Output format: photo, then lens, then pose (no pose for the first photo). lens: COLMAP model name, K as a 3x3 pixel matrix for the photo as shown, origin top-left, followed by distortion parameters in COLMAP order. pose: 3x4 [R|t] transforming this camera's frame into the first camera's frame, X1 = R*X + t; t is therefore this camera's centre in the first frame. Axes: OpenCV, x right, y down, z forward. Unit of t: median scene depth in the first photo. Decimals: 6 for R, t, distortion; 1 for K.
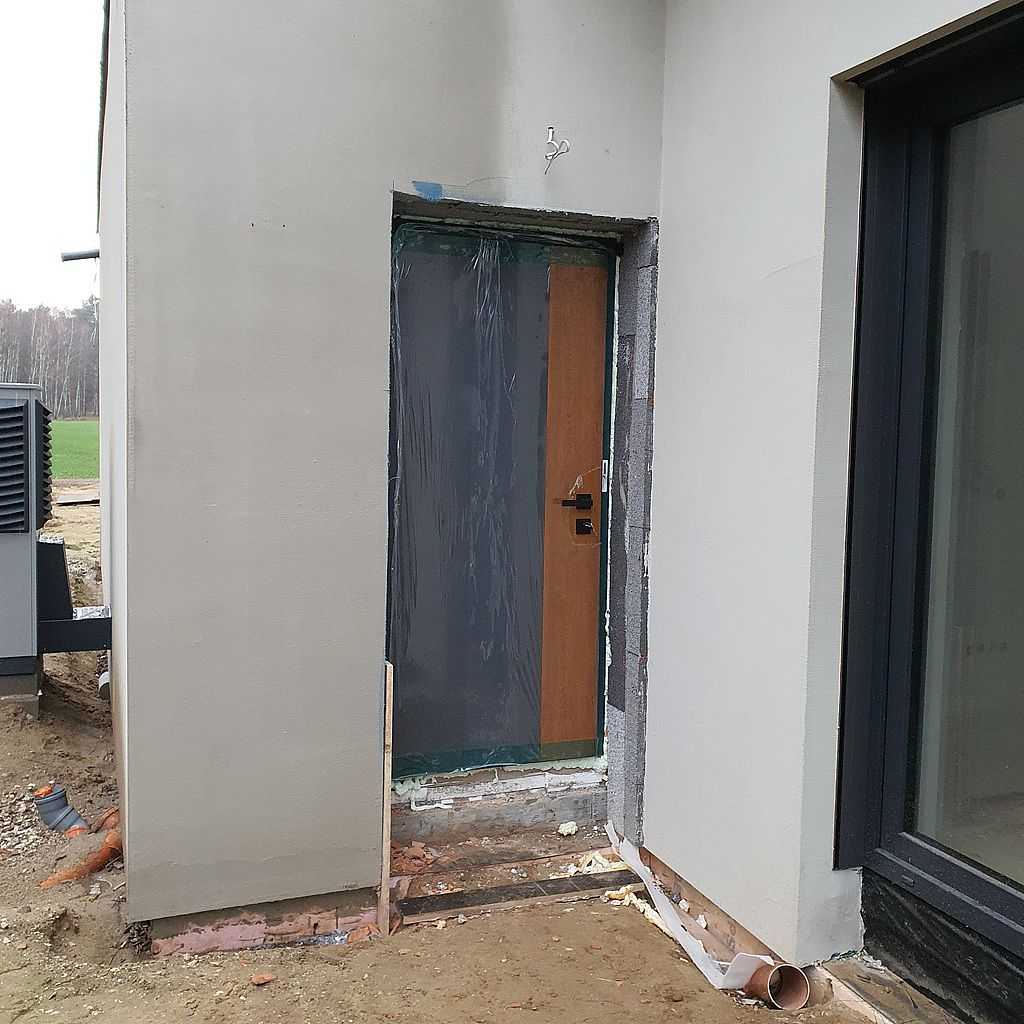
lens RADIAL K [[1106.3, 0, 512.0], [0, 1106.3, 489.8], [0, 0, 1]] dist [0.088007, -0.259591]
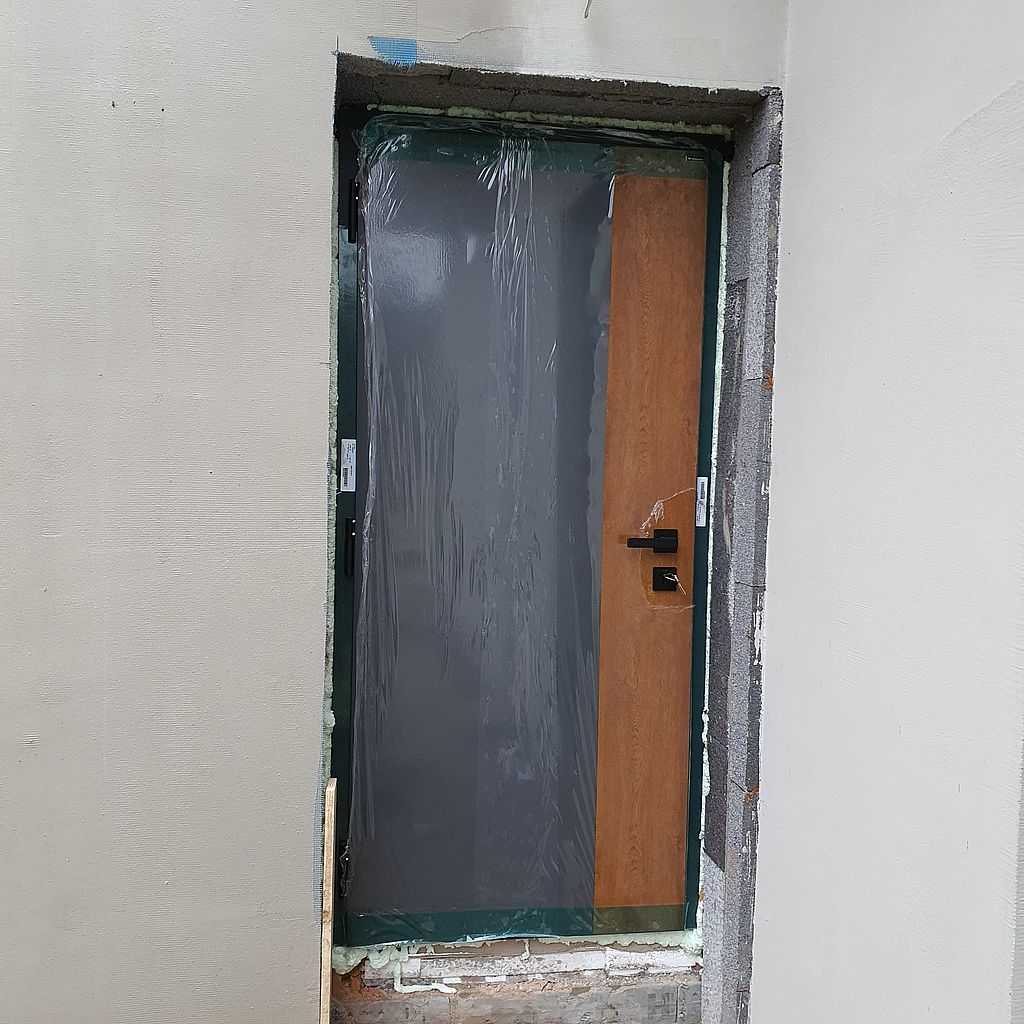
lens RADIAL K [[1049.5, 0, 511.6], [0, 1049.5, 497.8], [0, 0, 1]] dist [-0.014558, -0.034734]
pose [[0.973569, 0.015523, -0.227866, 0.117091], [-0.018632, 0.999760, -0.011498, -0.005874], [0.227633, 0.015440, 0.973625, 0.387918]]
